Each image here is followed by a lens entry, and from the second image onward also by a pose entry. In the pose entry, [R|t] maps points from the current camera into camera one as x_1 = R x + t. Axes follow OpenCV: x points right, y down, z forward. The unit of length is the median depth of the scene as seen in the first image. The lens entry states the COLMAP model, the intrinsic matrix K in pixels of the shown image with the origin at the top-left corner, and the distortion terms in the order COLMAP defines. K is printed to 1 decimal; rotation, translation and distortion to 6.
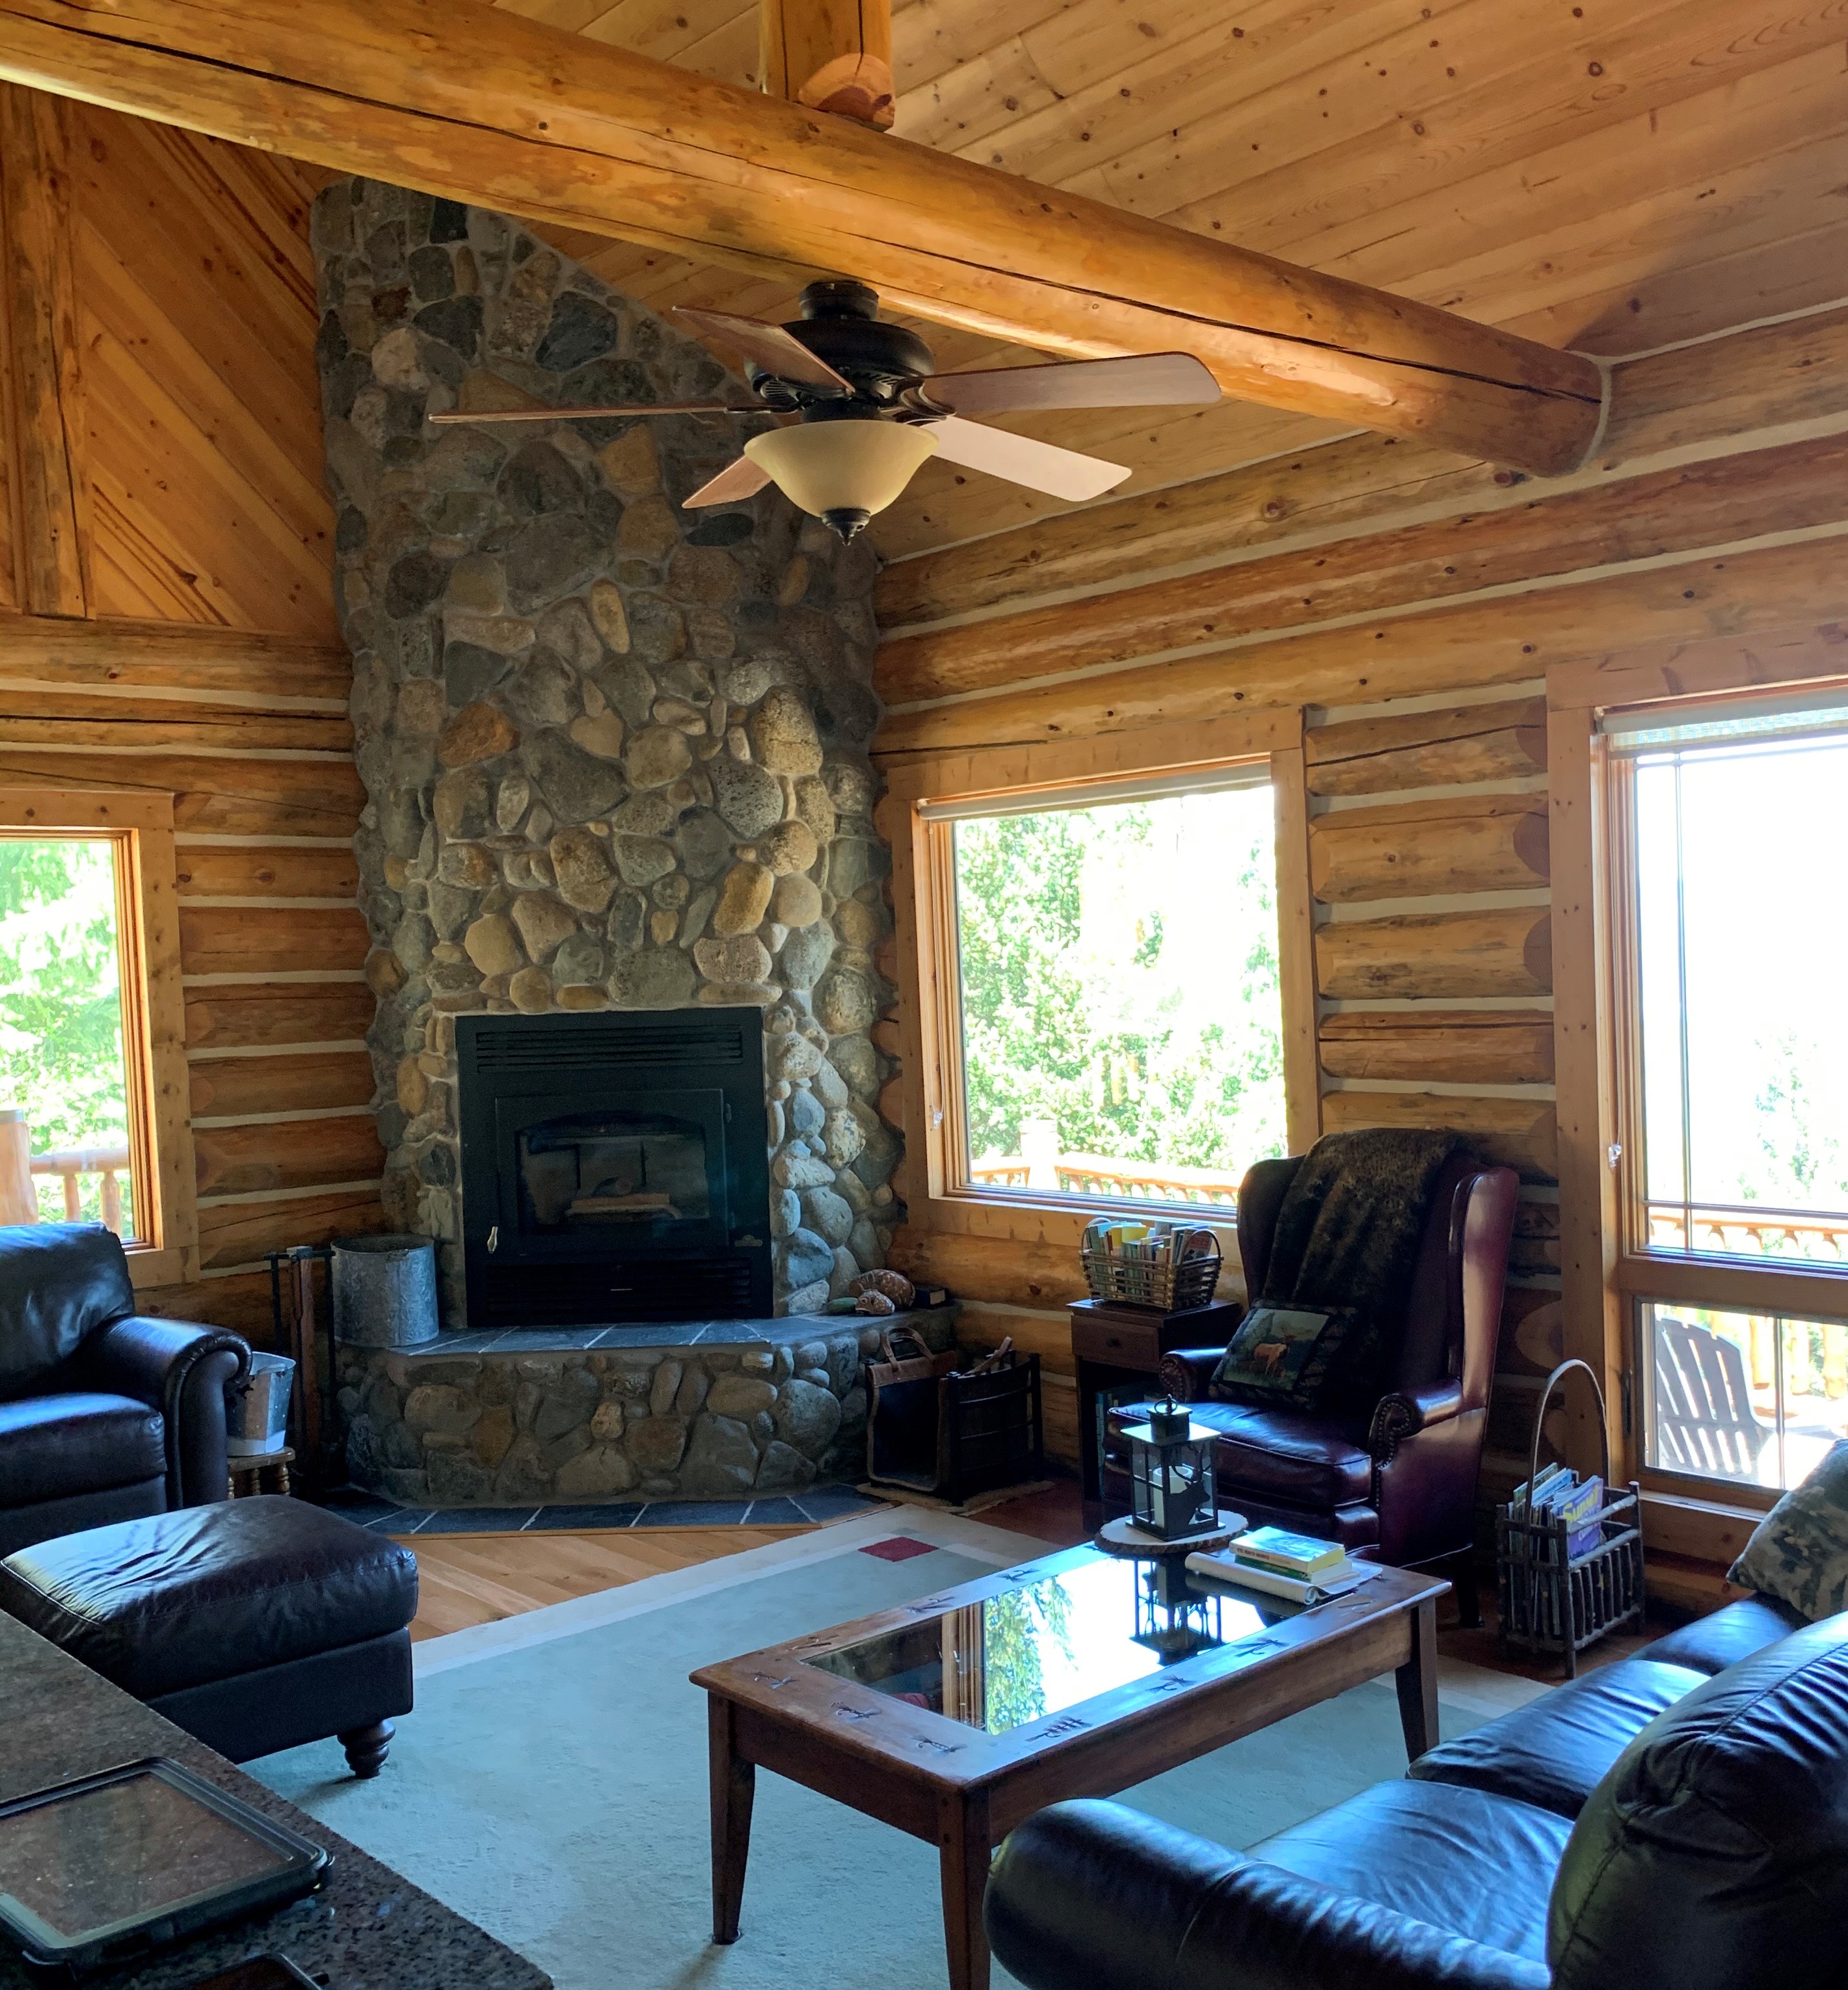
lens RADIAL K [[1986.9, 0, 970.3], [0, 1986.9, 1015.9], [0, 0, 1]] dist [0.009981, 0.000000]
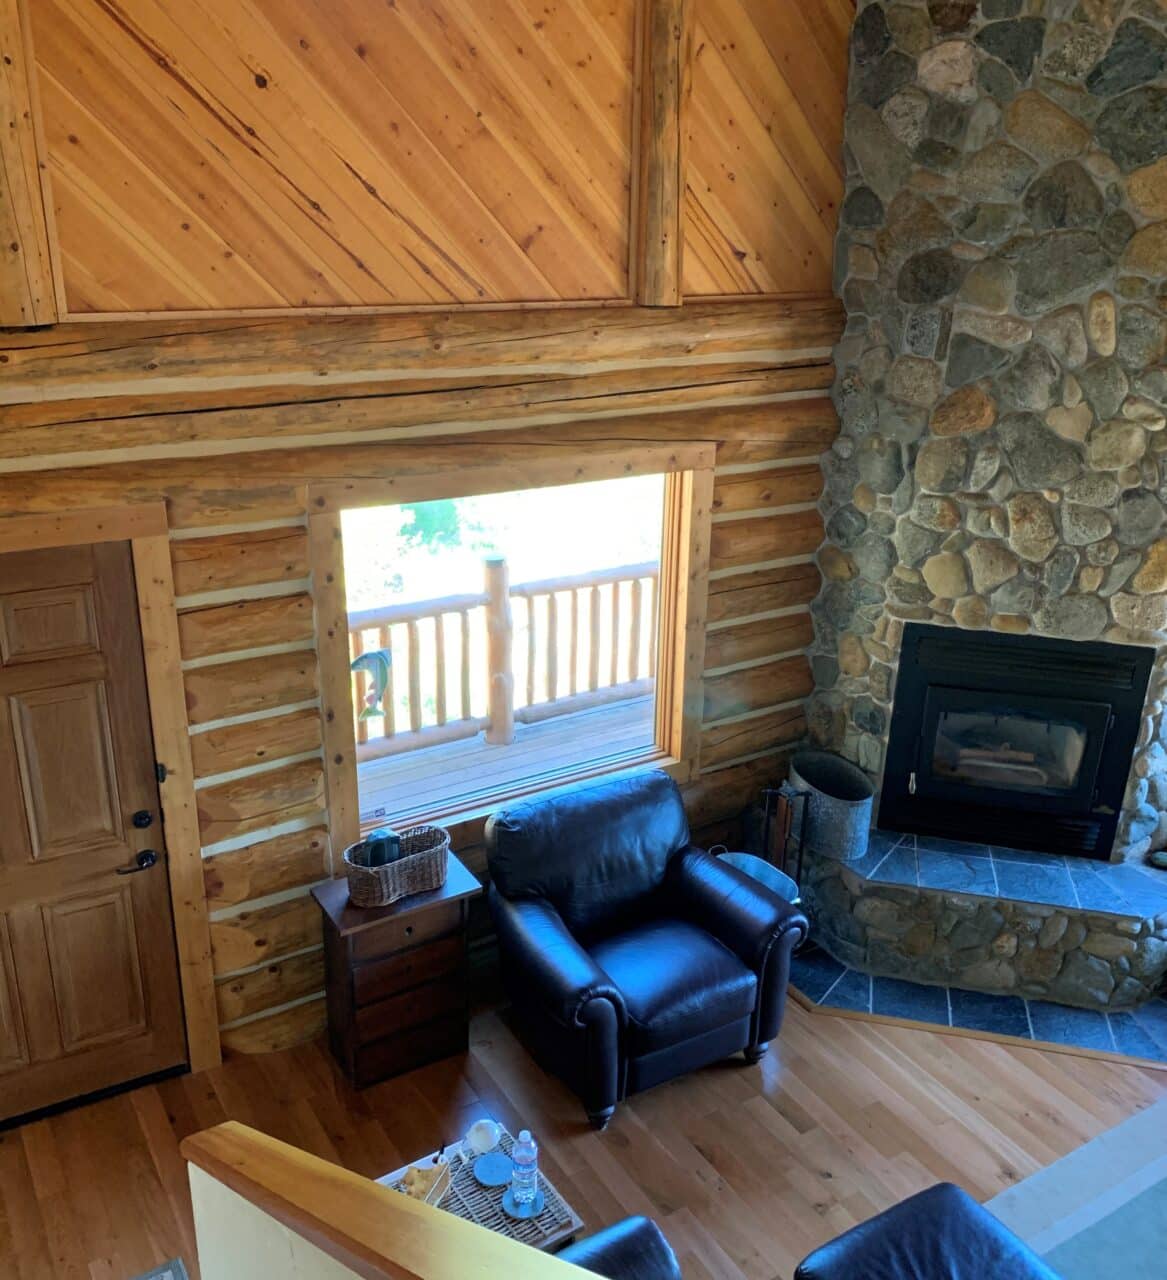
lens RADIAL K [[1181.2, 0, 580.9], [0, 1181.2, 650.9], [0, 0, 1]] dist [-0.006330, 0.000000]
pose [[0.980180, 0.125692, -0.153132, -0.352480], [-0.065746, 0.935535, 0.347061, -0.242157], [0.186883, -0.330114, 0.925256, 0.233040]]
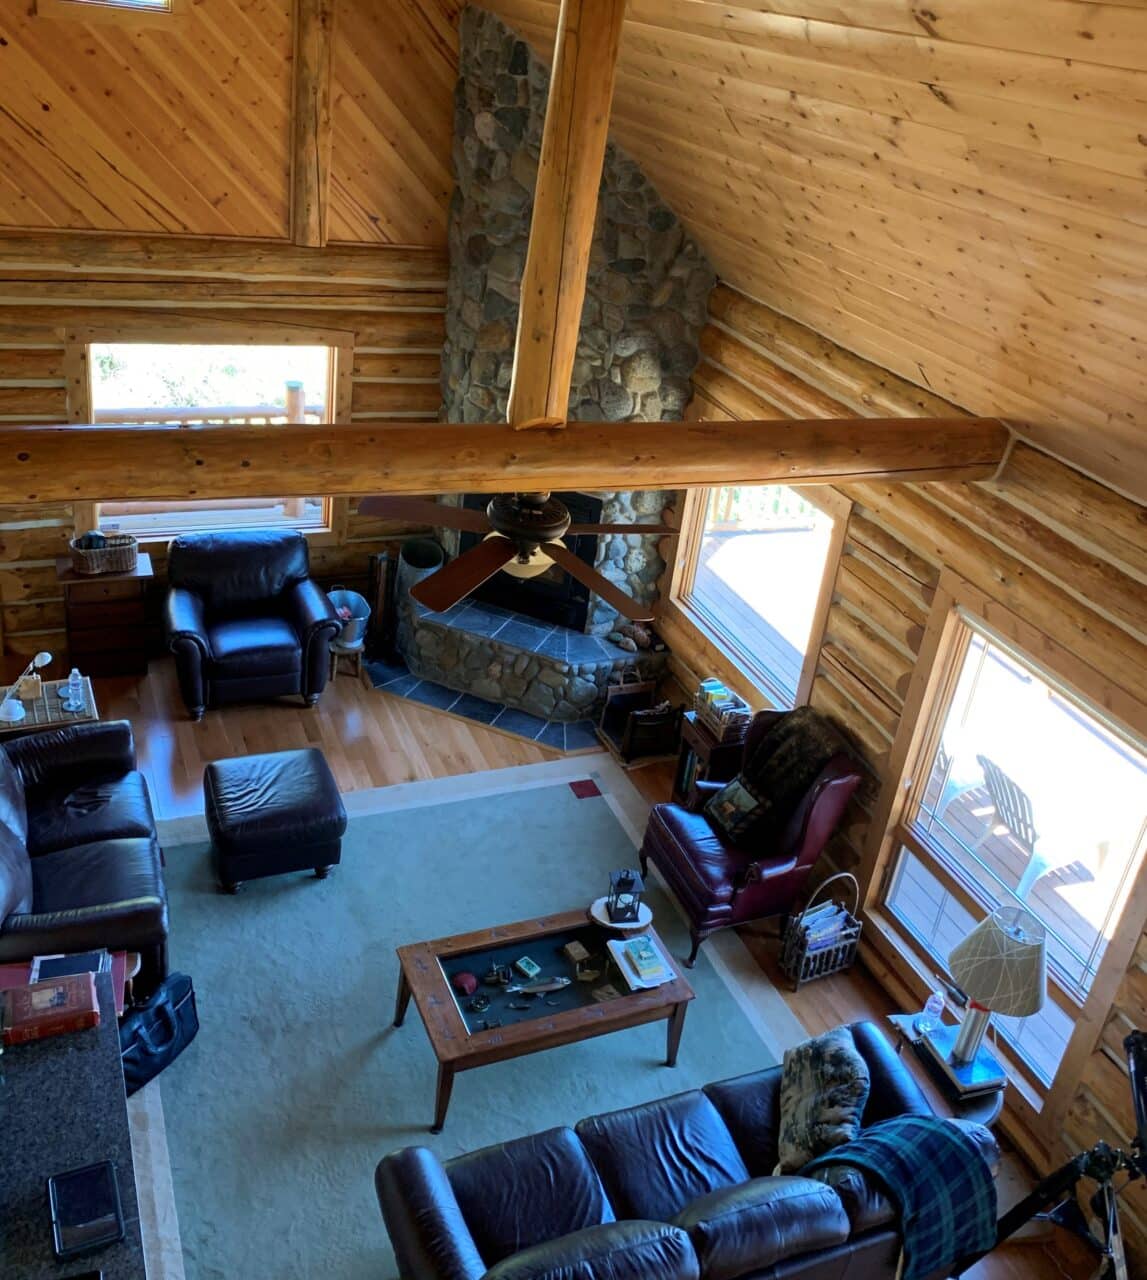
lens RADIAL K [[1181.2, 0, 603.1], [0, 1181.2, 549.2], [0, 0, 1]] dist [-0.006330, 0.000000]
pose [[0.938138, 0.277790, -0.206714, 0.157891], [-0.177963, 0.898919, 0.400343, -0.443119], [0.297030, -0.338789, 0.892746, -0.094655]]
